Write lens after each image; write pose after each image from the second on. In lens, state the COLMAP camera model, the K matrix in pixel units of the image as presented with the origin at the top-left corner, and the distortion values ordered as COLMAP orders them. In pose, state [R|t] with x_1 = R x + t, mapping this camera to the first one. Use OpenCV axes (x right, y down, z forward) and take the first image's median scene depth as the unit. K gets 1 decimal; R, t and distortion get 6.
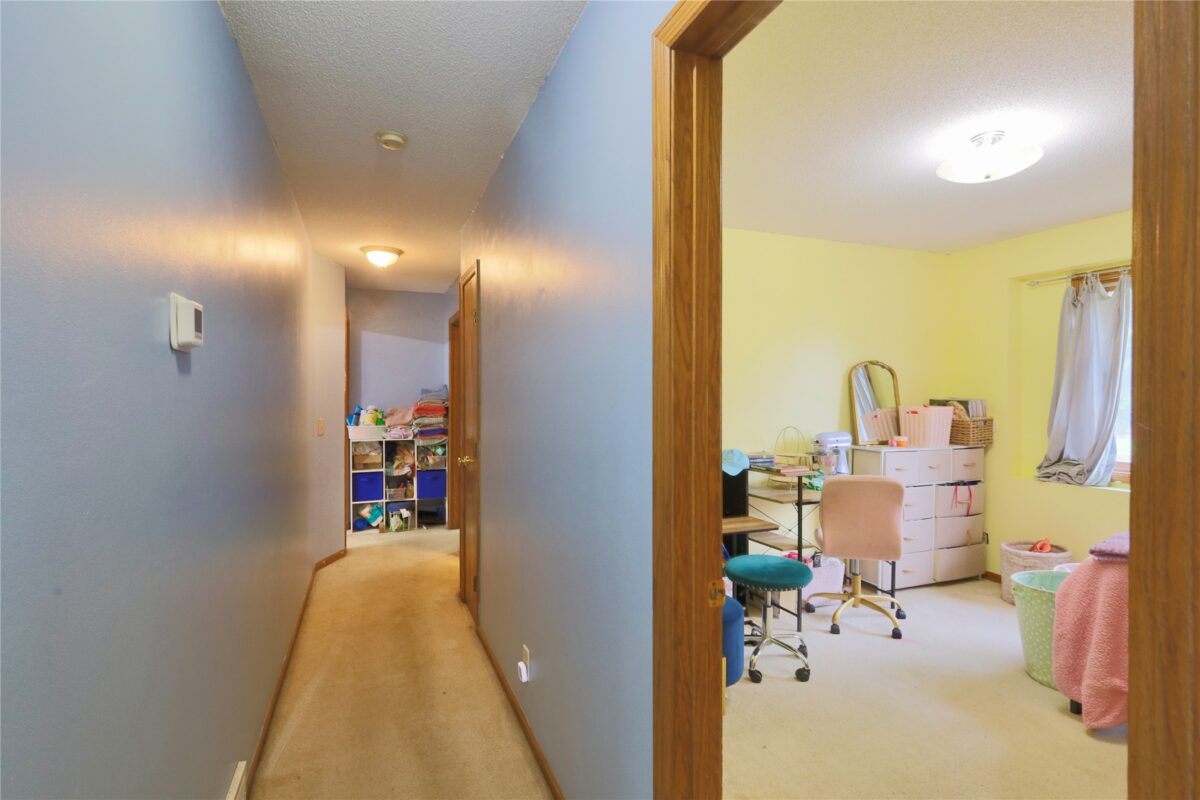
lens RADIAL K [[590.2, 0, 596.0], [0, 590.2, 401.2], [0, 0, 1]] dist [0.001220, 0.001329]
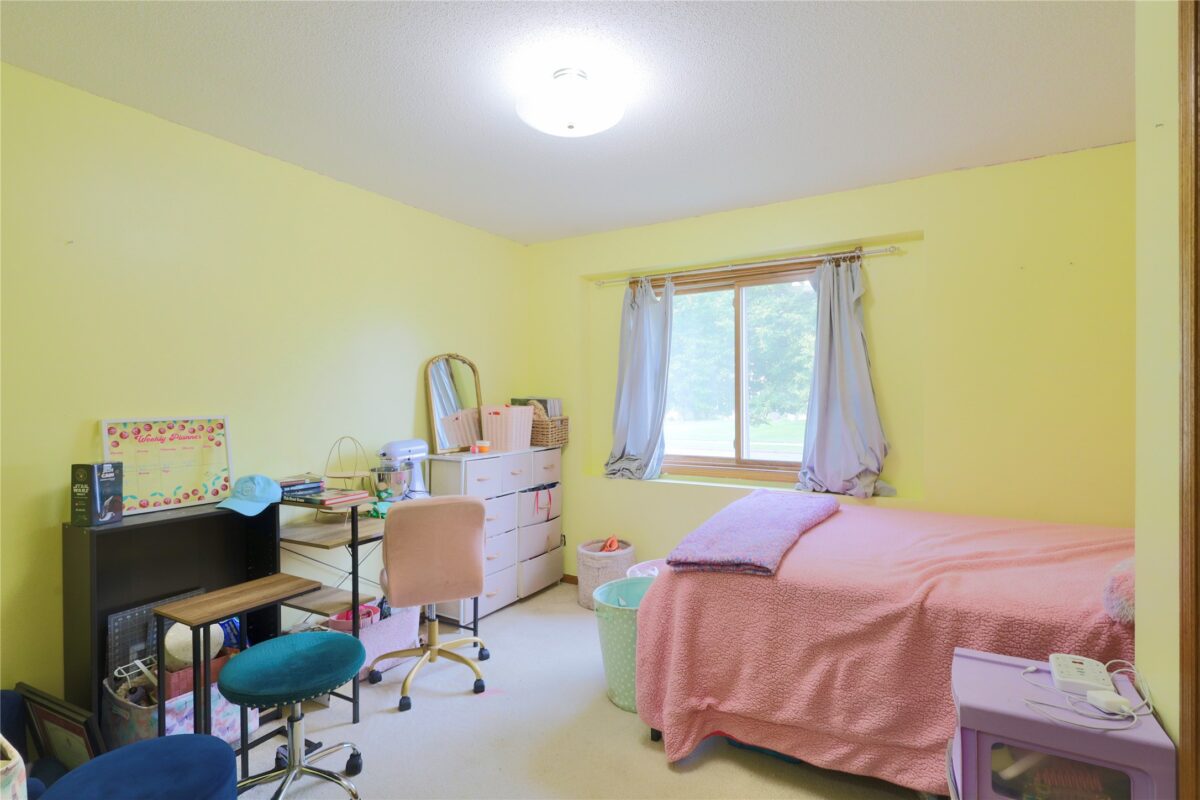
lens RADIAL K [[590.2, 0, 597.9], [0, 590.2, 399.1], [0, 0, 1]] dist [0.001220, 0.001329]
pose [[0.788958, -0.008118, 0.614393, 0.126215], [0.011377, 0.999934, -0.001397, 0.000560], [-0.614341, 0.008092, 0.788999, 0.226365]]
